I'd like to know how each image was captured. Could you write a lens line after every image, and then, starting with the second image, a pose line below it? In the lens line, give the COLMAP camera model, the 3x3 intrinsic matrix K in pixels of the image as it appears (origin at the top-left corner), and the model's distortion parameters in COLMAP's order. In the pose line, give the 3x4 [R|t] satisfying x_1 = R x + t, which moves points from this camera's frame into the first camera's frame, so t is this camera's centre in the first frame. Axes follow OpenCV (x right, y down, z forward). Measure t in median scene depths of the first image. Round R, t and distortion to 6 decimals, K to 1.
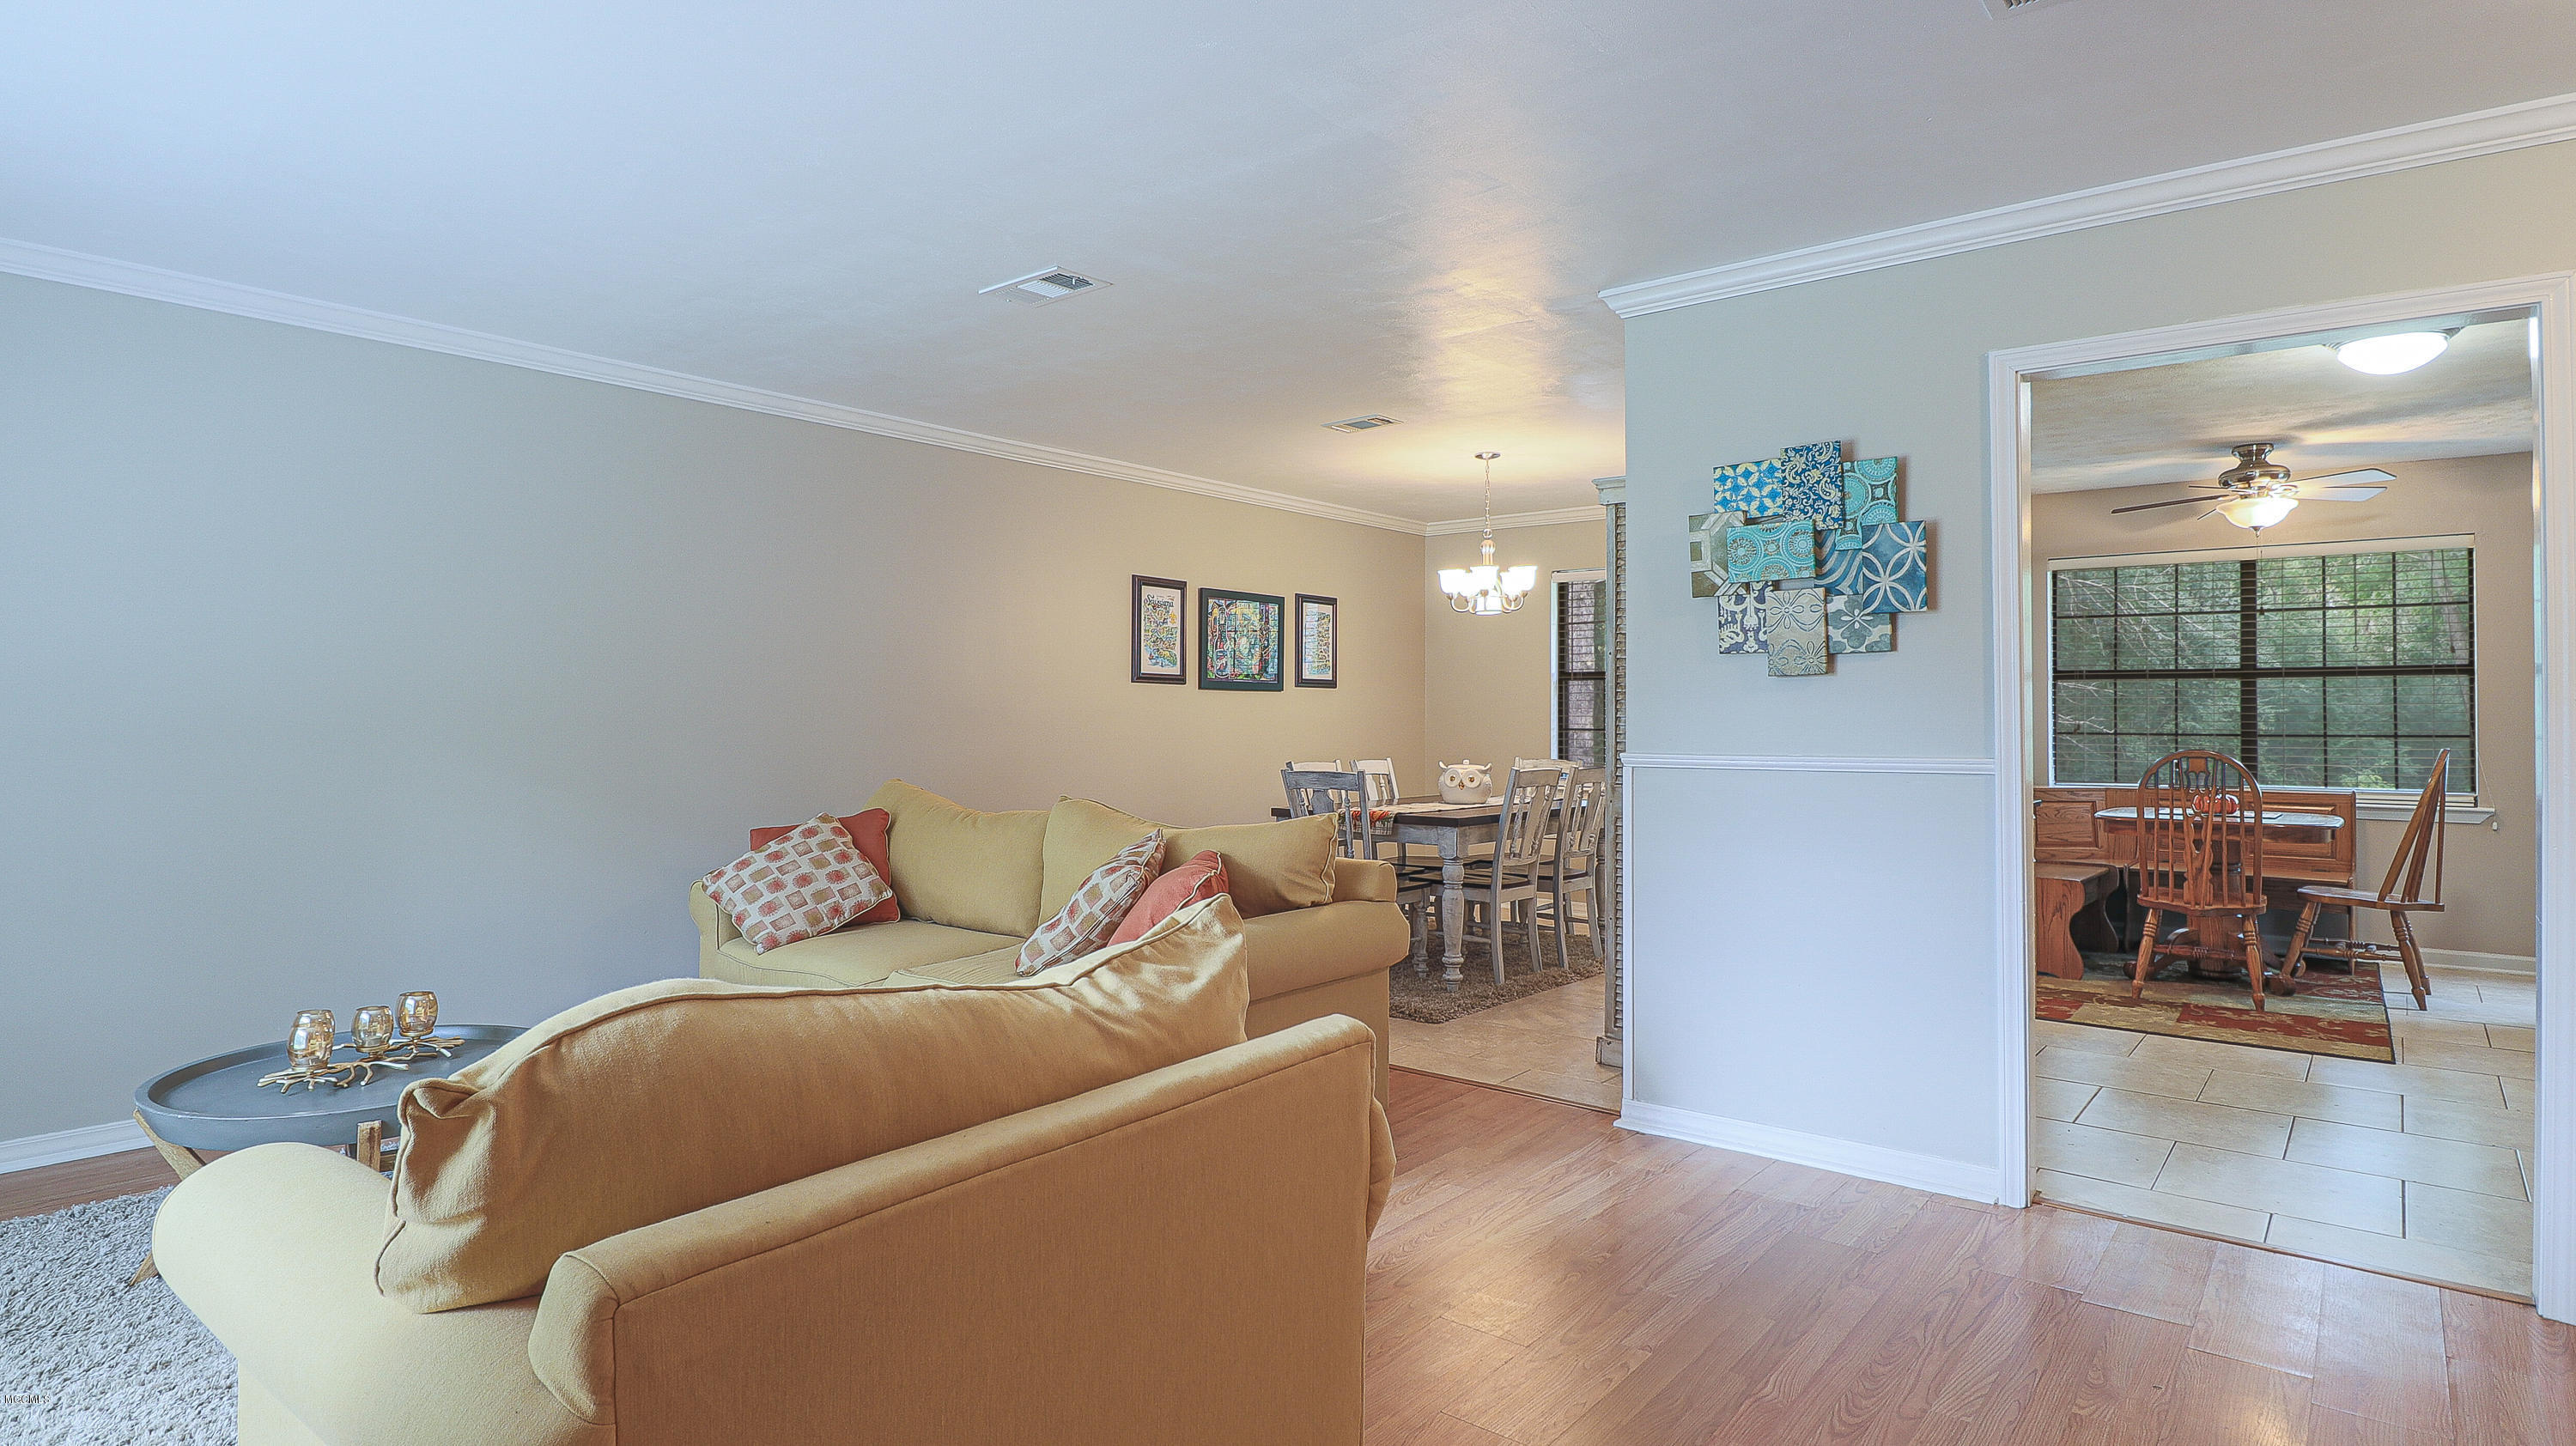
lens RADIAL K [[1349.4, 0, 1272.4], [0, 1349.4, 699.4], [0, 0, 1]] dist [-0.005487, -0.000631]
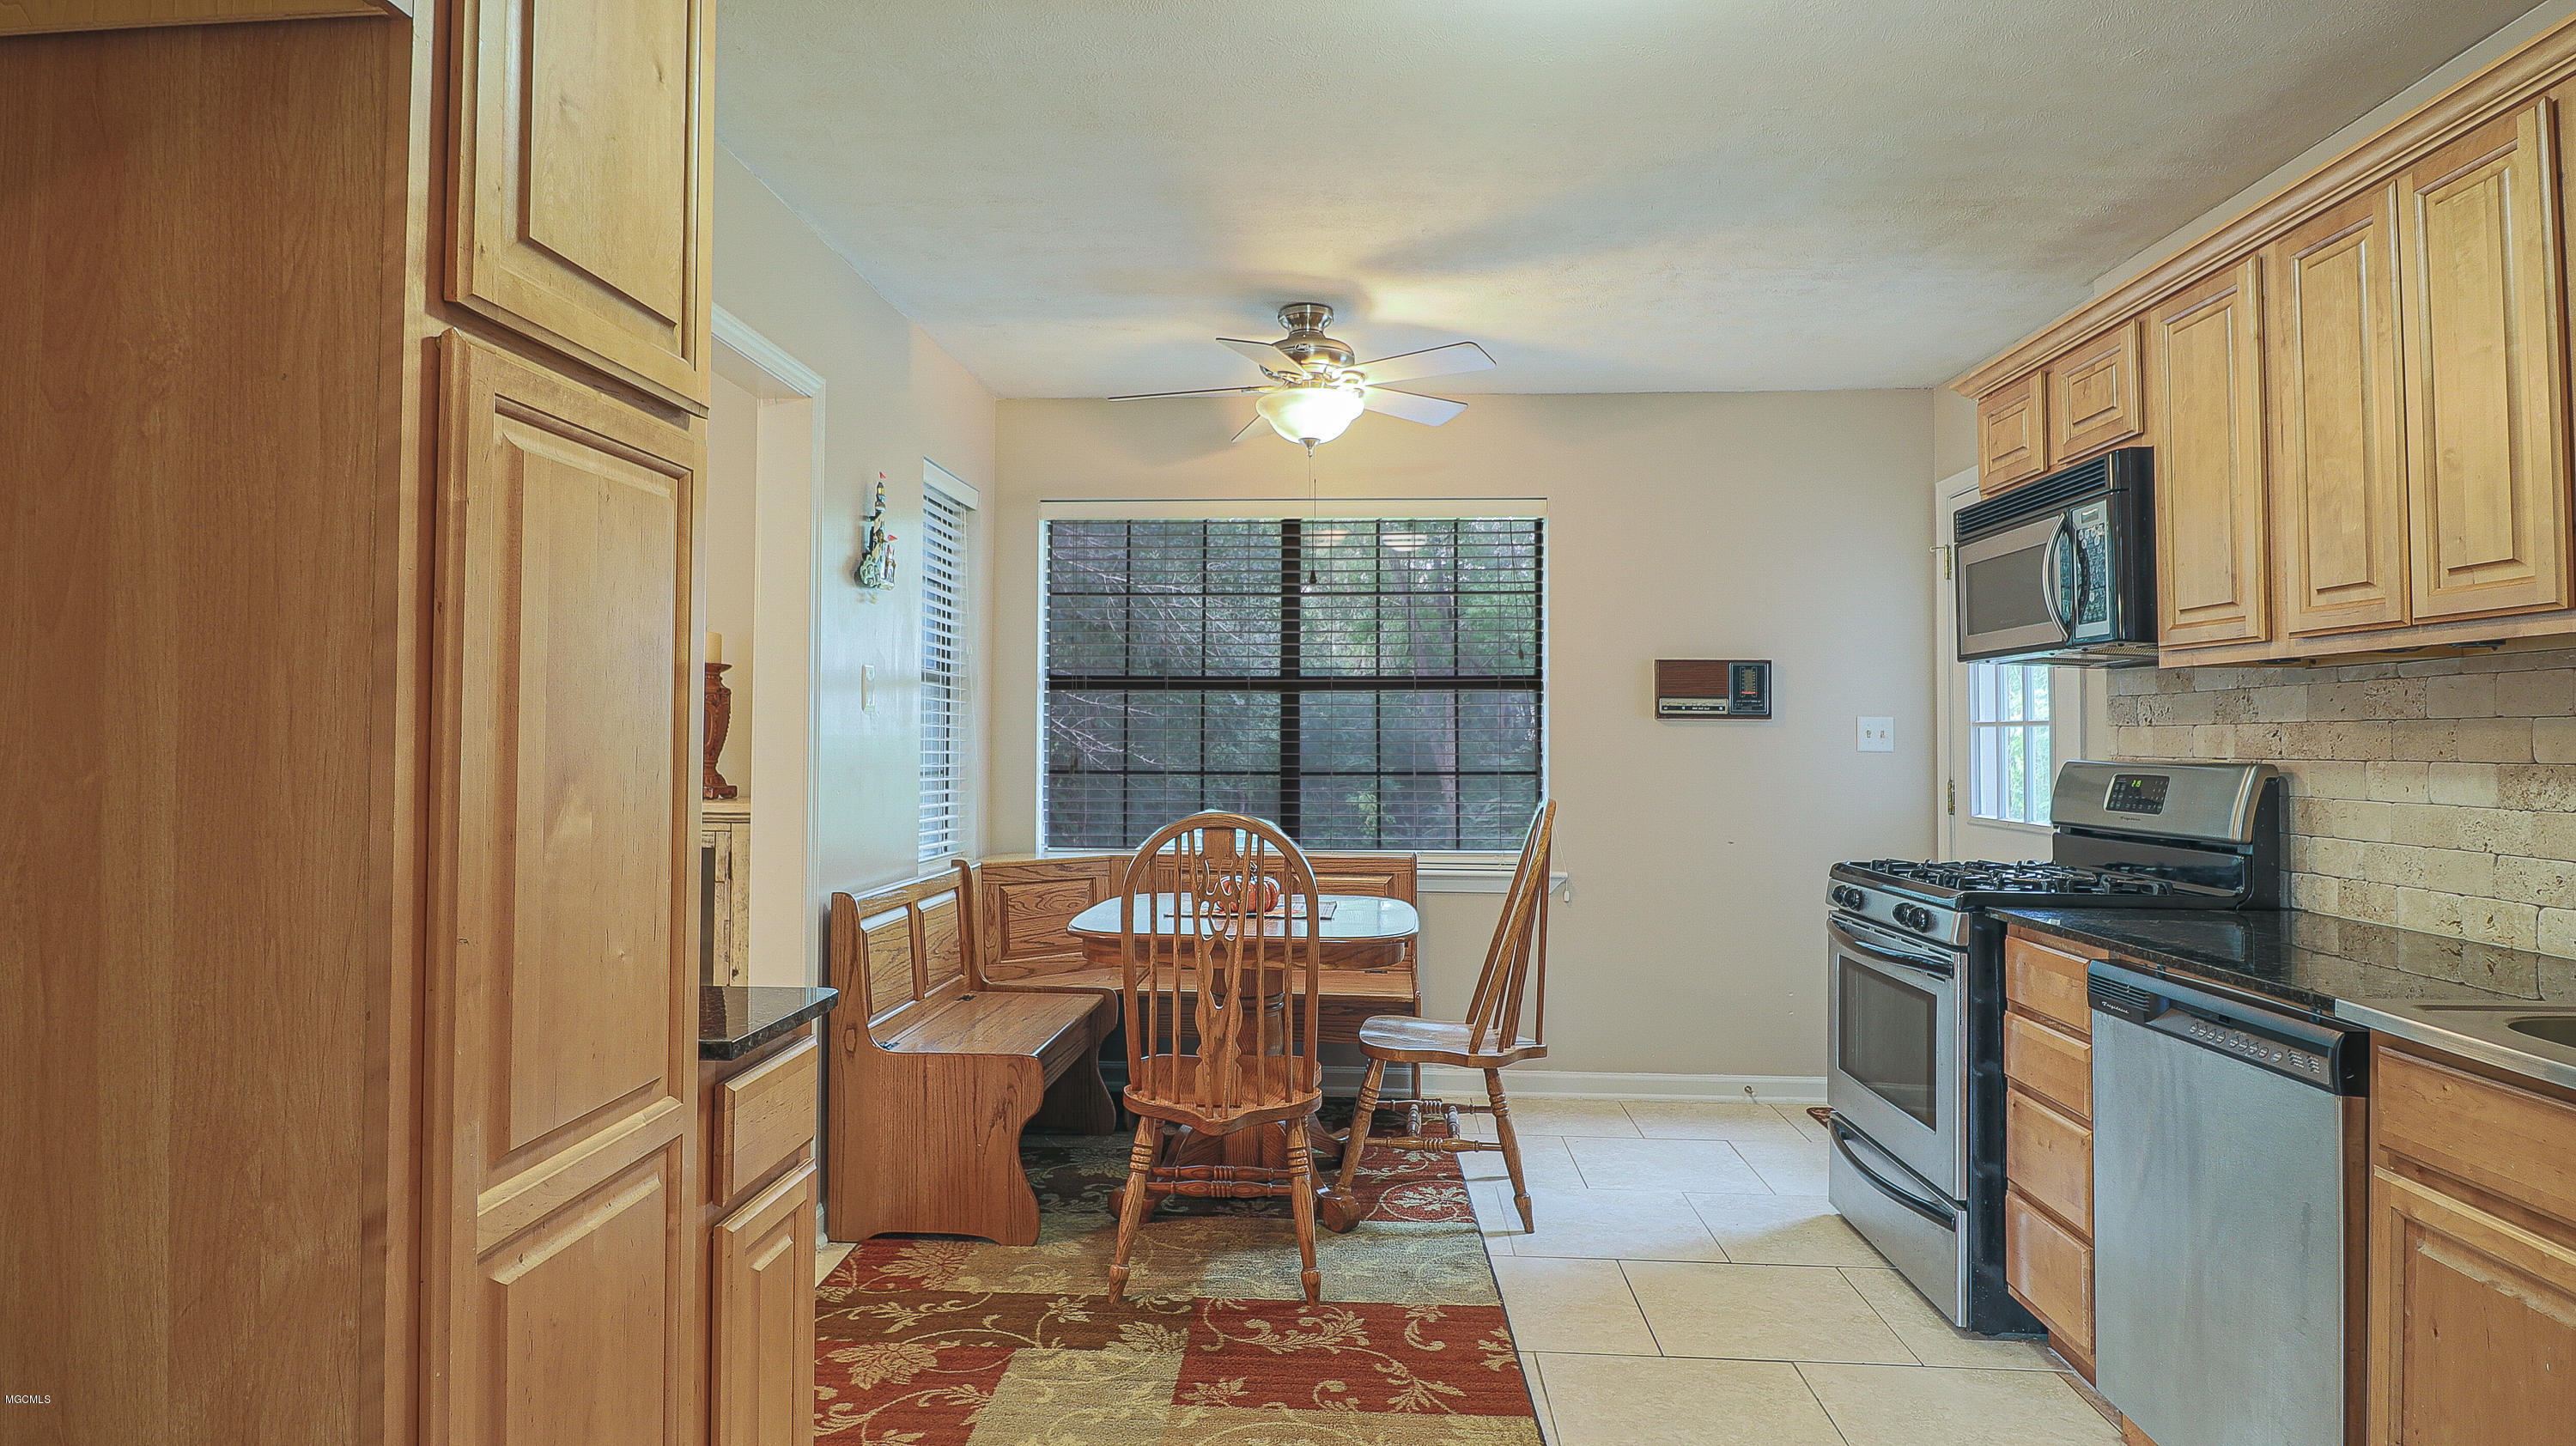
lens RADIAL K [[1349.4, 0, 1288.2], [0, 1349.4, 715.4], [0, 0, 1]] dist [-0.005487, -0.000631]
pose [[0.802474, 0.016301, 0.596464, 0.375835], [-0.012301, 0.999866, -0.010776, 0.005620], [-0.596560, 0.001311, 0.802567, 0.536326]]
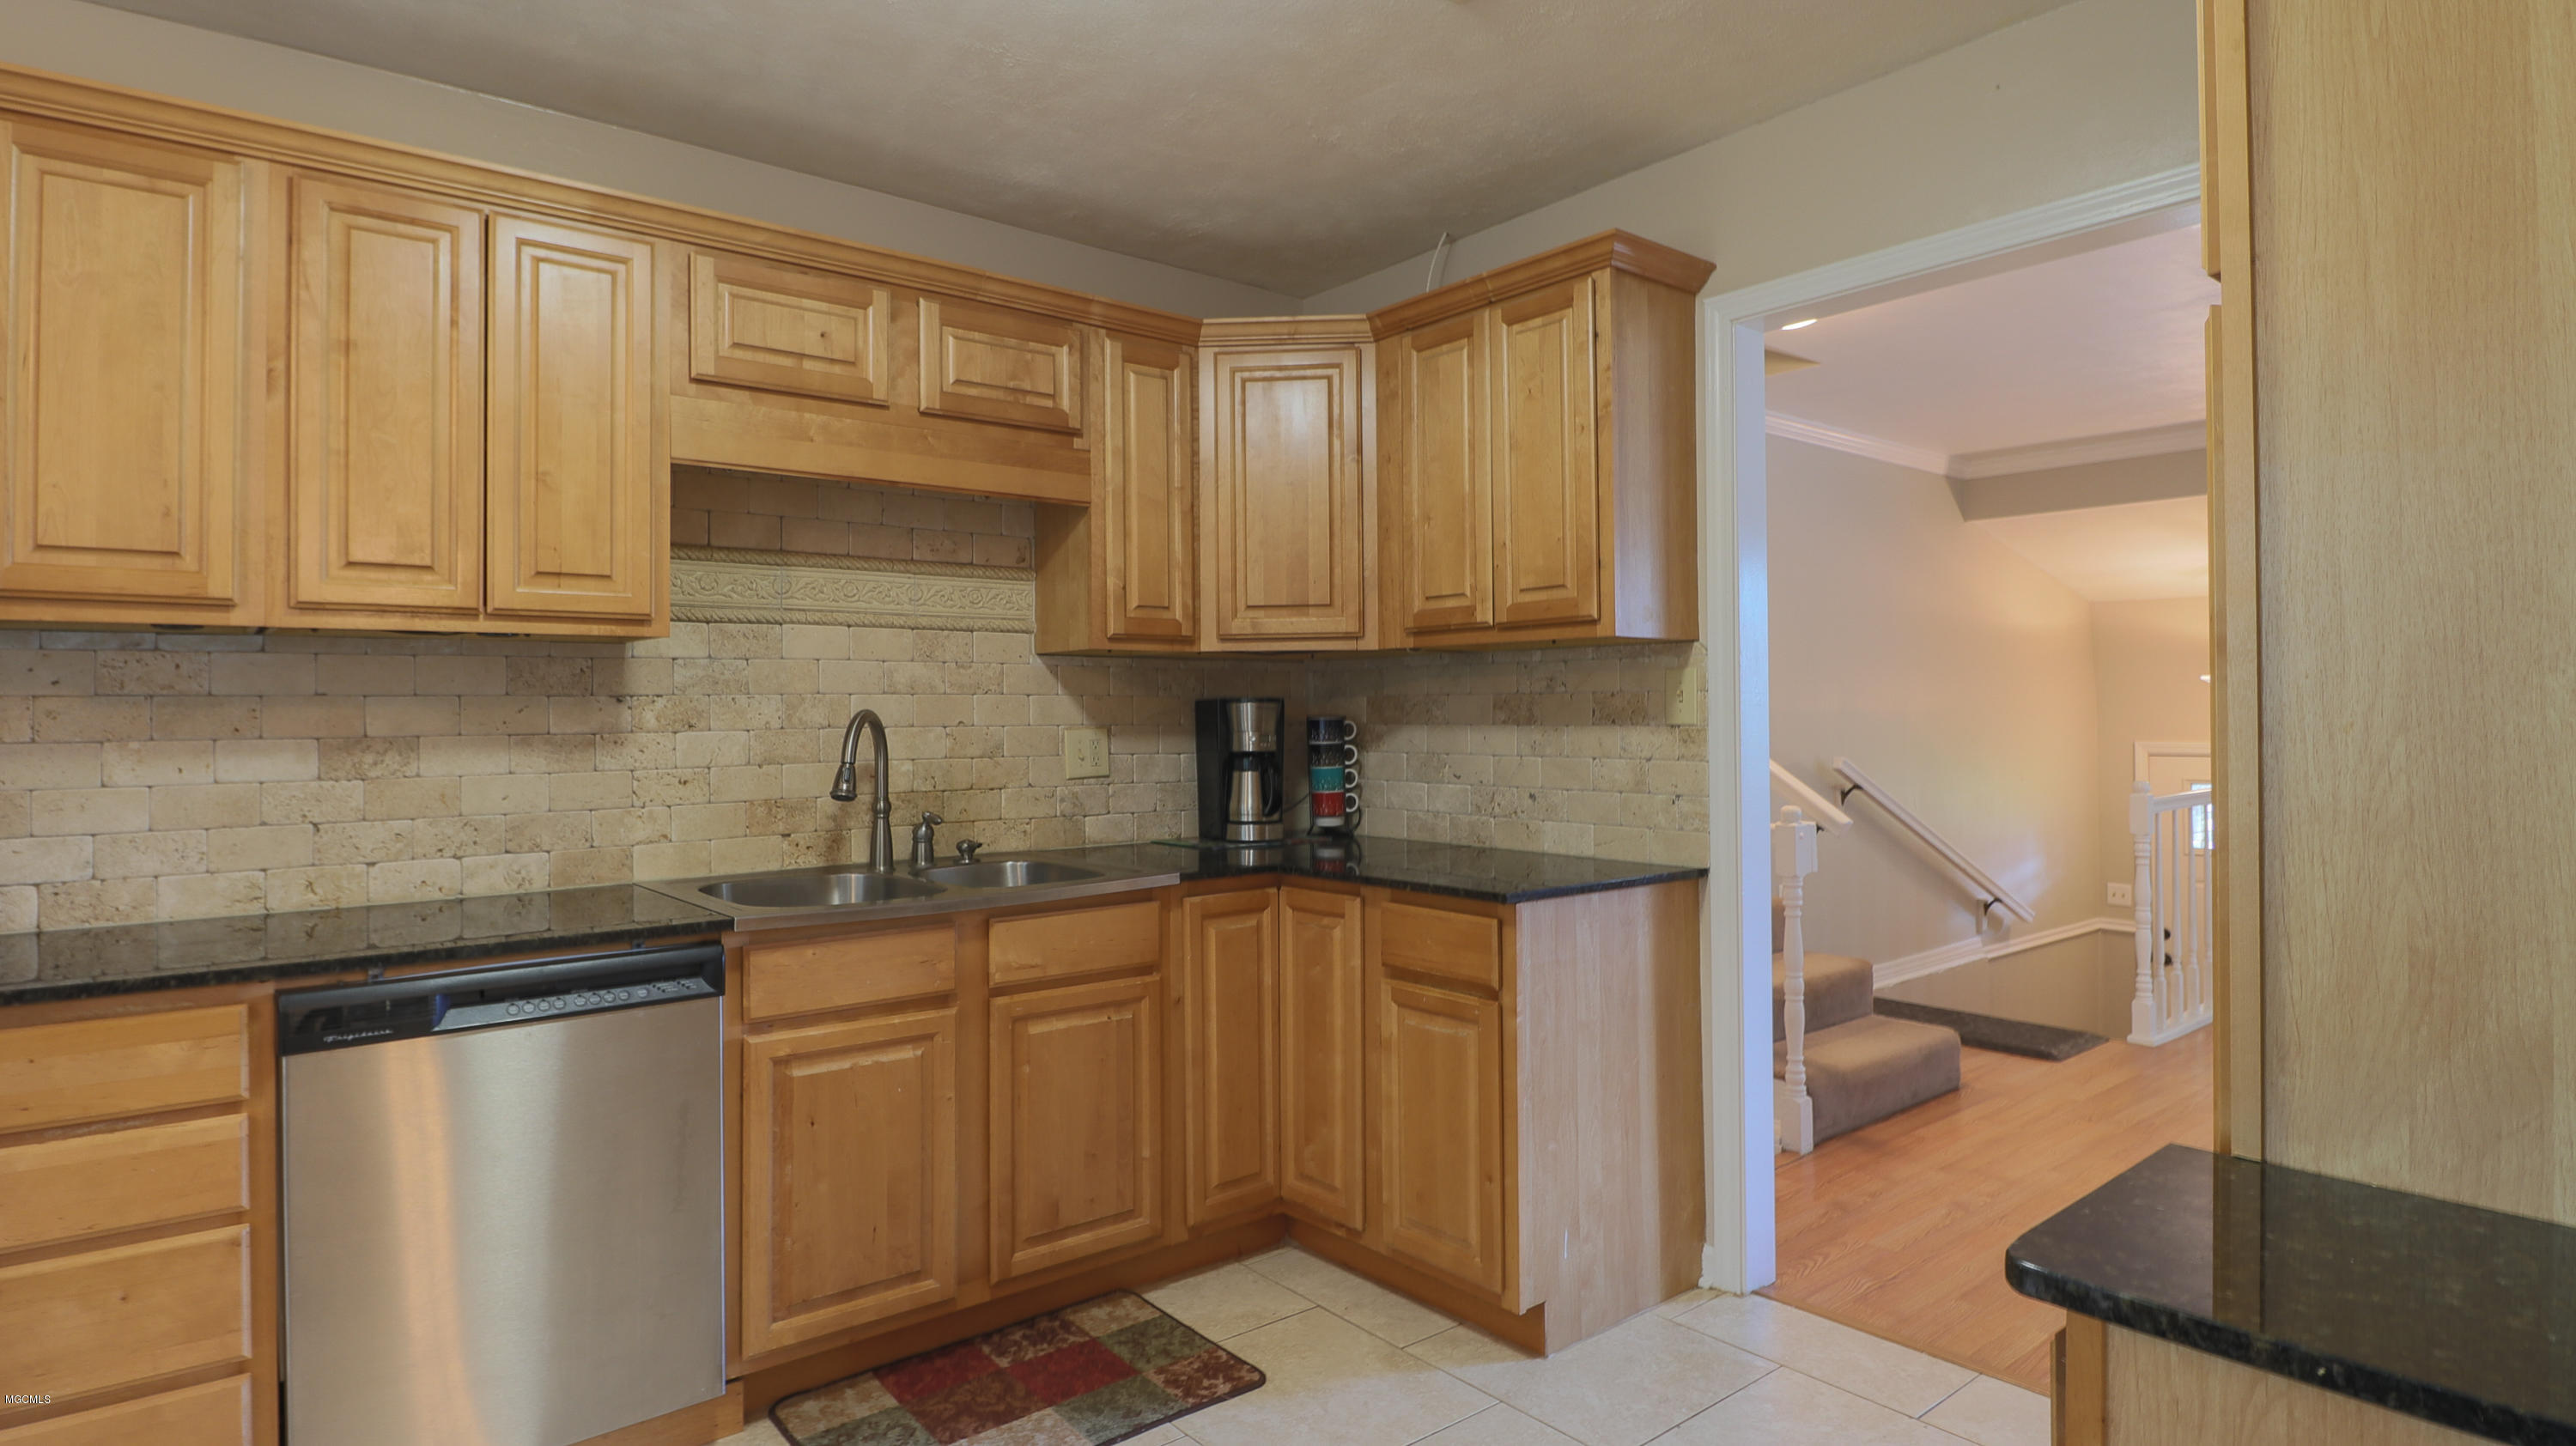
lens RADIAL K [[1349.4, 0, 1287.5], [0, 1349.4, 708.0], [0, 0, 1]] dist [-0.005487, -0.000631]
pose [[-0.979537, 0.011123, 0.200959, 0.570772], [0.008686, 0.999878, -0.013003, 0.011393], [-0.201079, -0.010991, -0.979513, 1.175934]]
